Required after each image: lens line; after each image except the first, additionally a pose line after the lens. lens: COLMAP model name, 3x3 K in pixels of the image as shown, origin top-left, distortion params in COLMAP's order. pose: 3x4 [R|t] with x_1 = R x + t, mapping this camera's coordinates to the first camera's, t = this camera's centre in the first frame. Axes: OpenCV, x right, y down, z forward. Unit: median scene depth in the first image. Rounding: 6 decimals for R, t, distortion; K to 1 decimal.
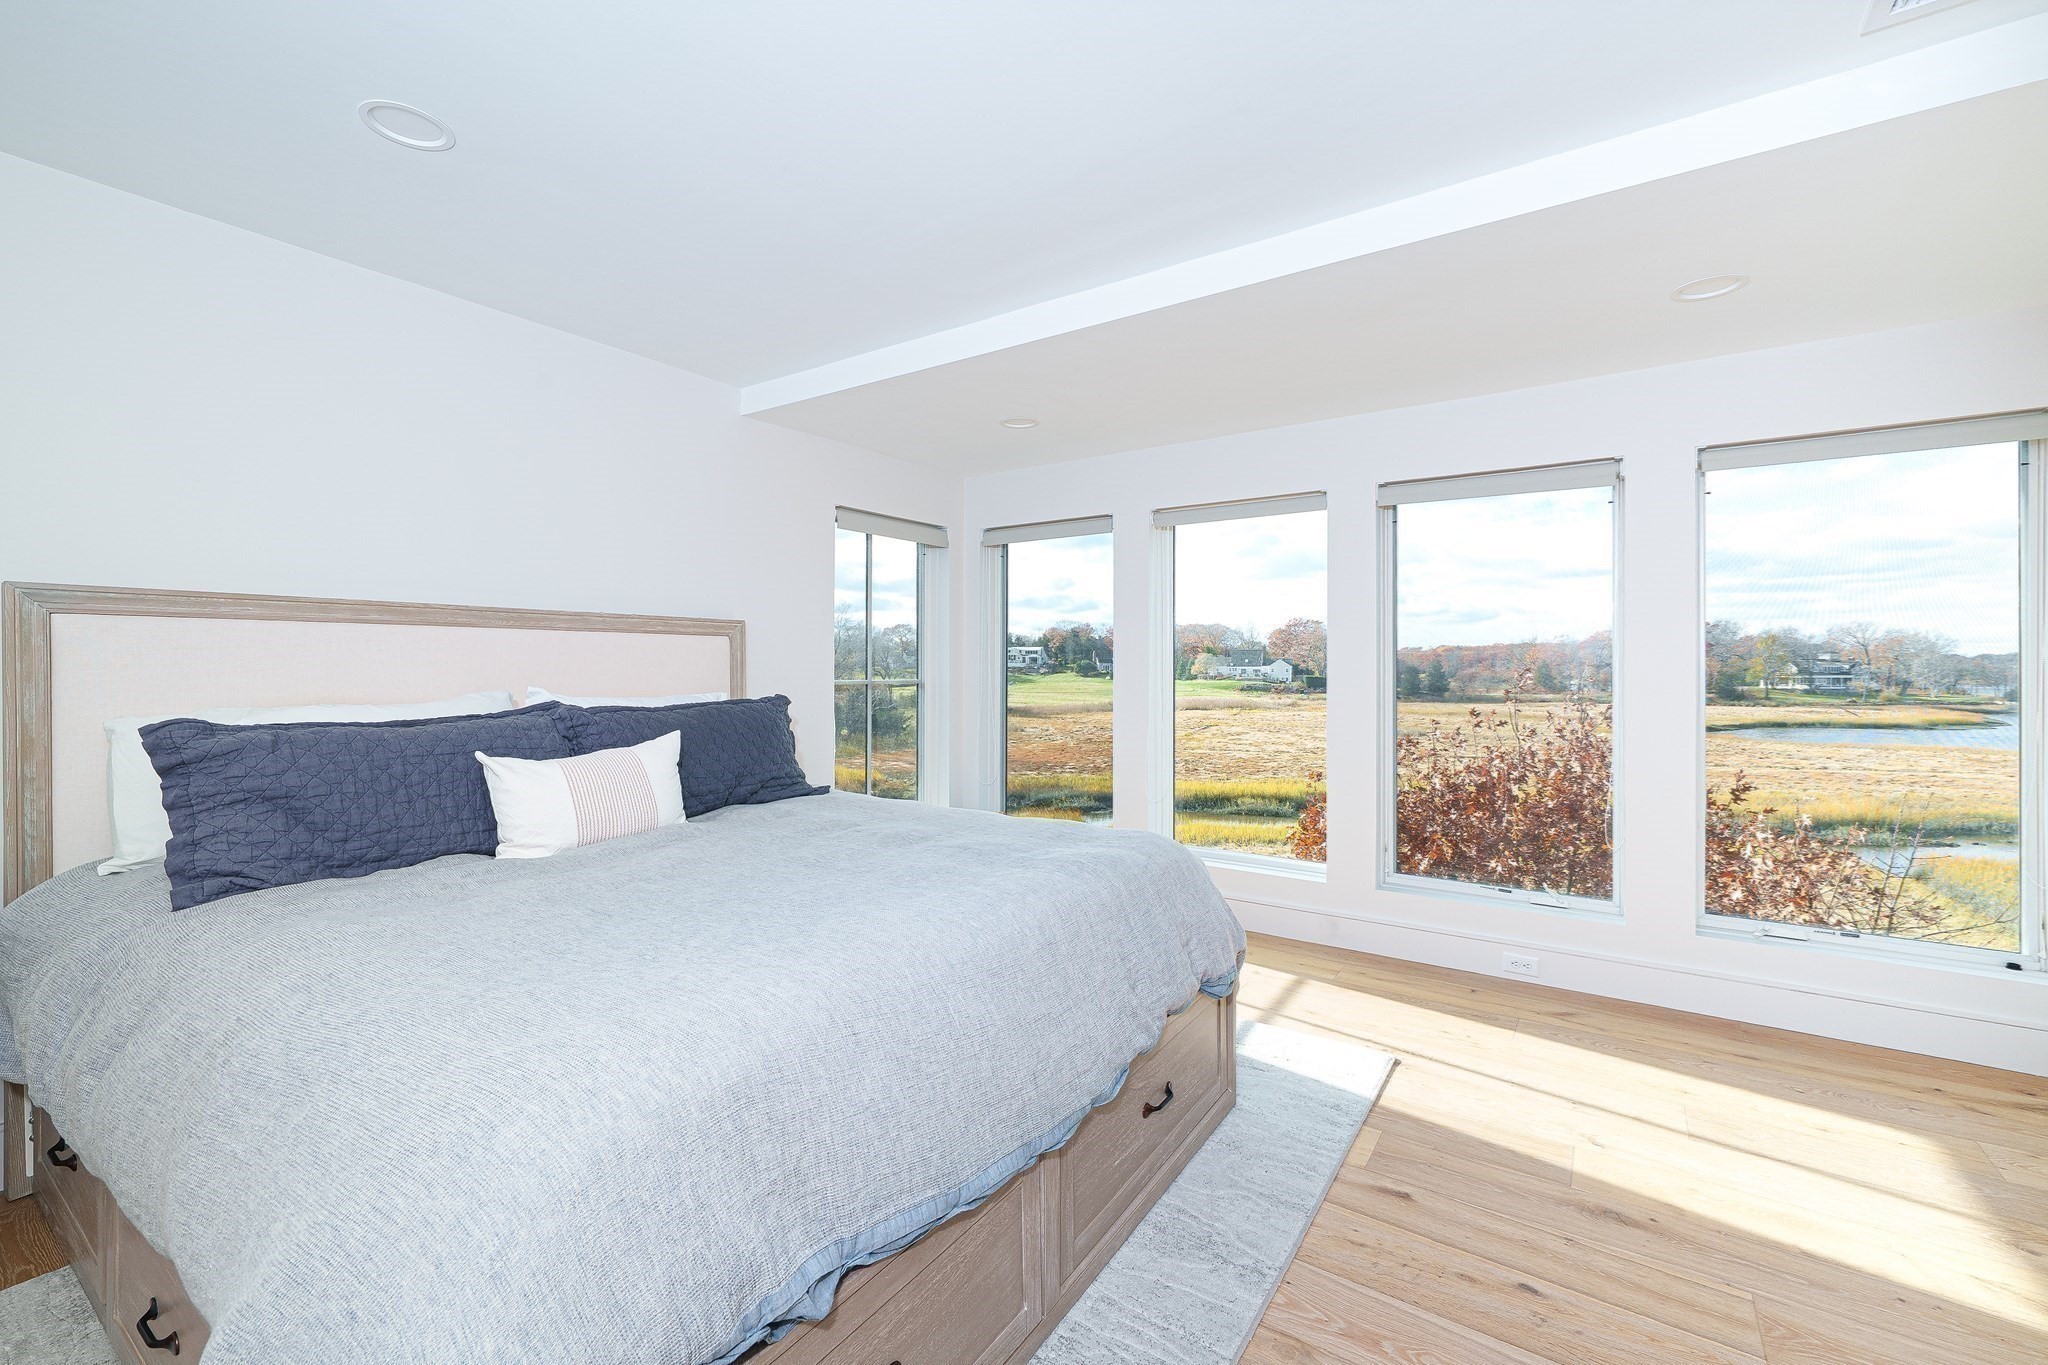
lens RADIAL K [[860.2, 0, 1017.5], [0, 860.2, 675.3], [0, 0, 1]] dist [0.002053, 0.000100]
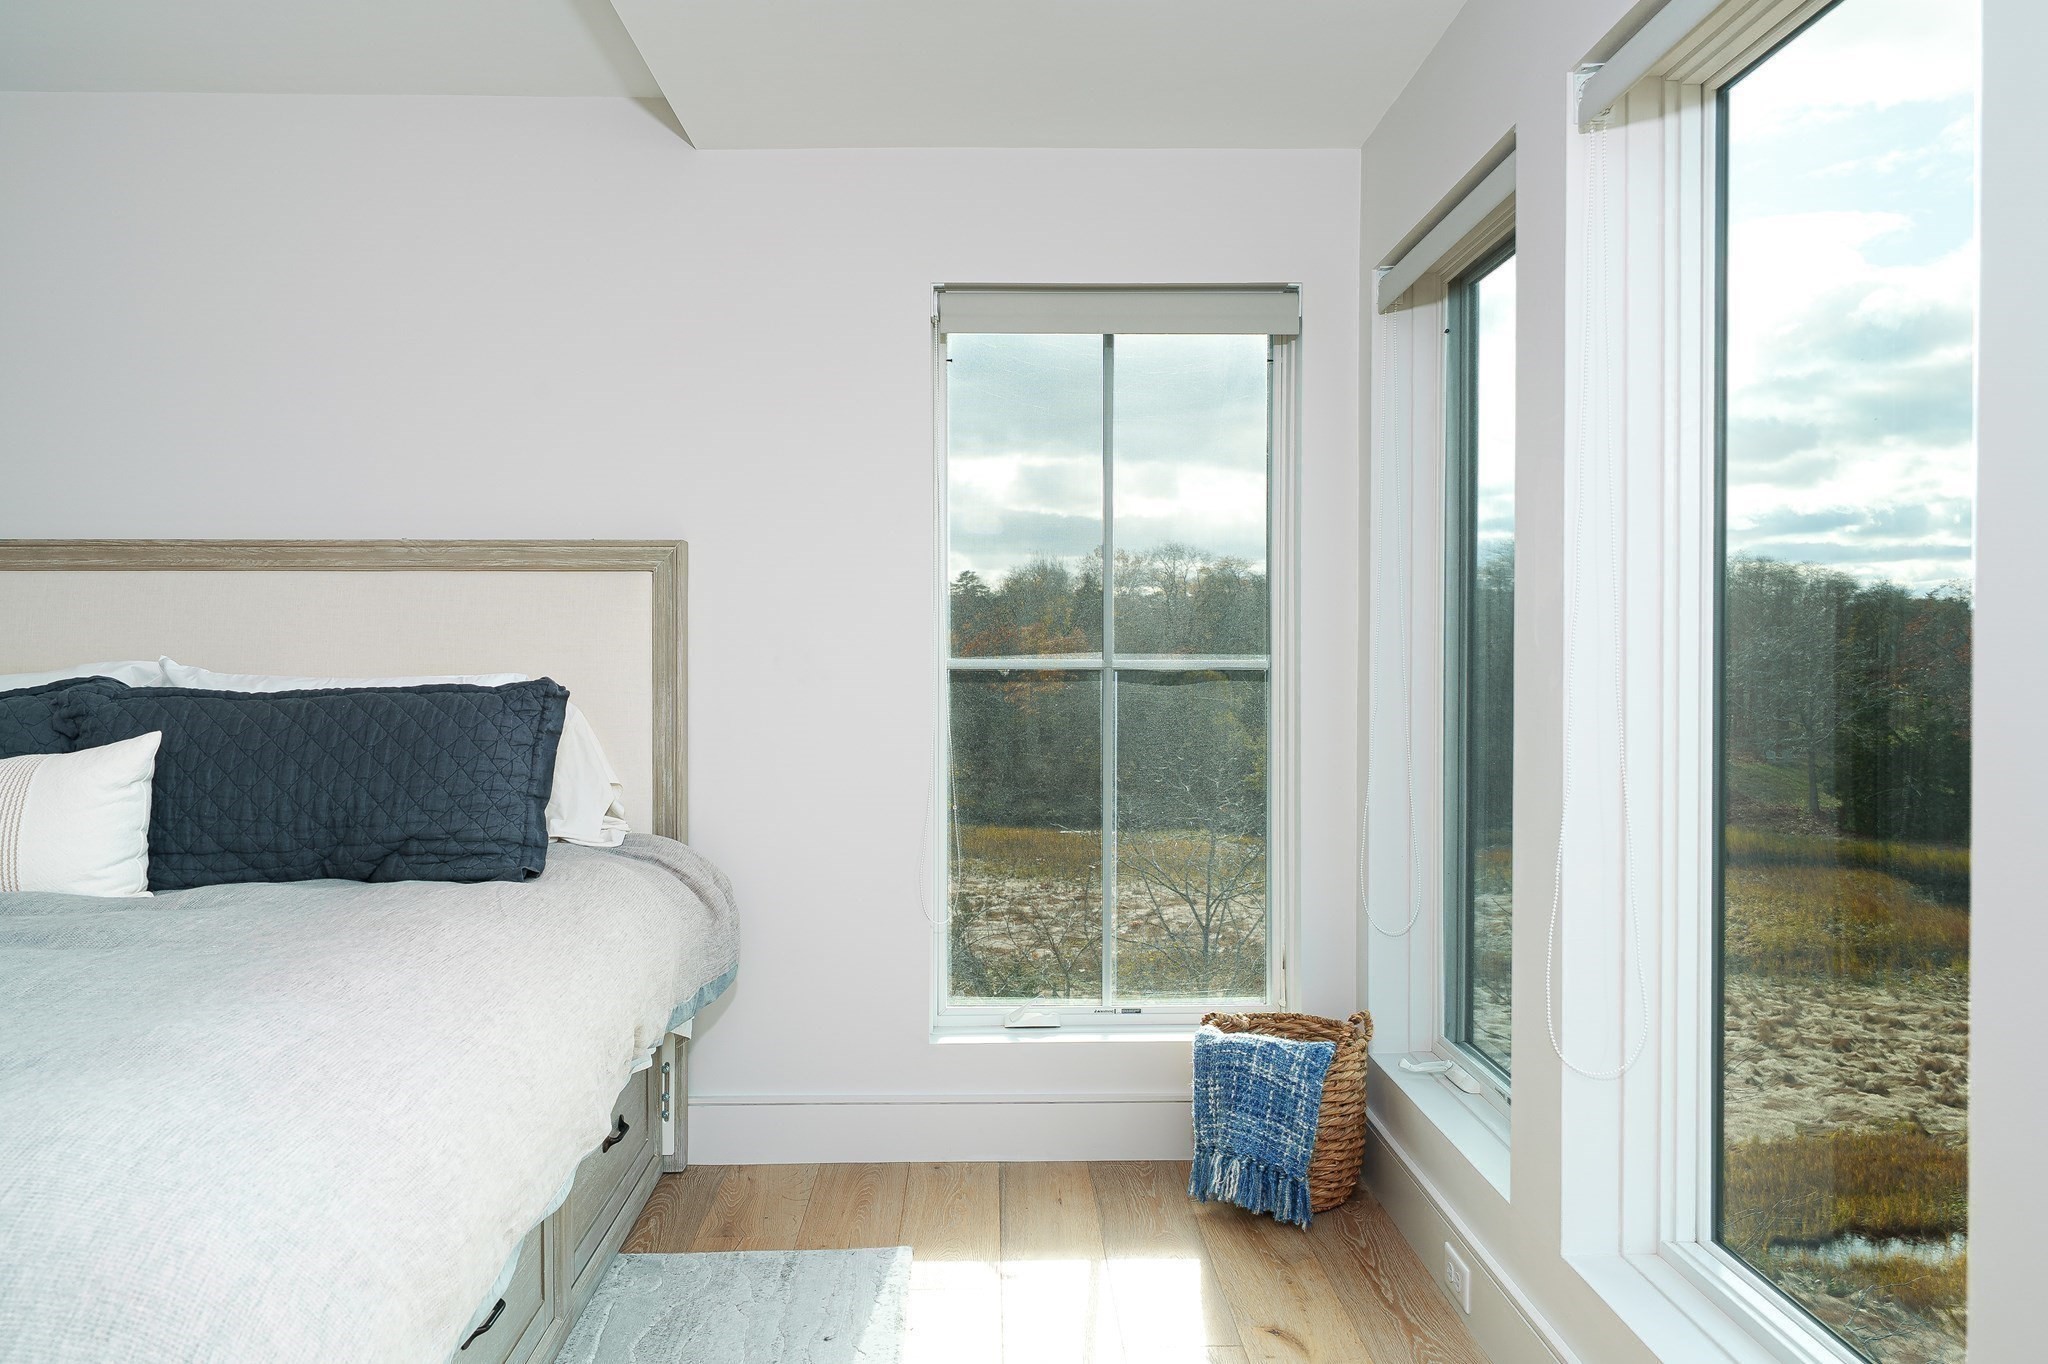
lens RADIAL K [[1415.7, 0, 1024.8], [0, 1415.7, 678.8], [0, 0, 1]] dist [0.012409, 0.001726]
pose [[0.560656, 0.010081, -0.827987, 0.609369], [-0.009893, 0.999936, 0.005476, 0.016217], [0.827989, 0.005121, 0.560720, 0.815760]]
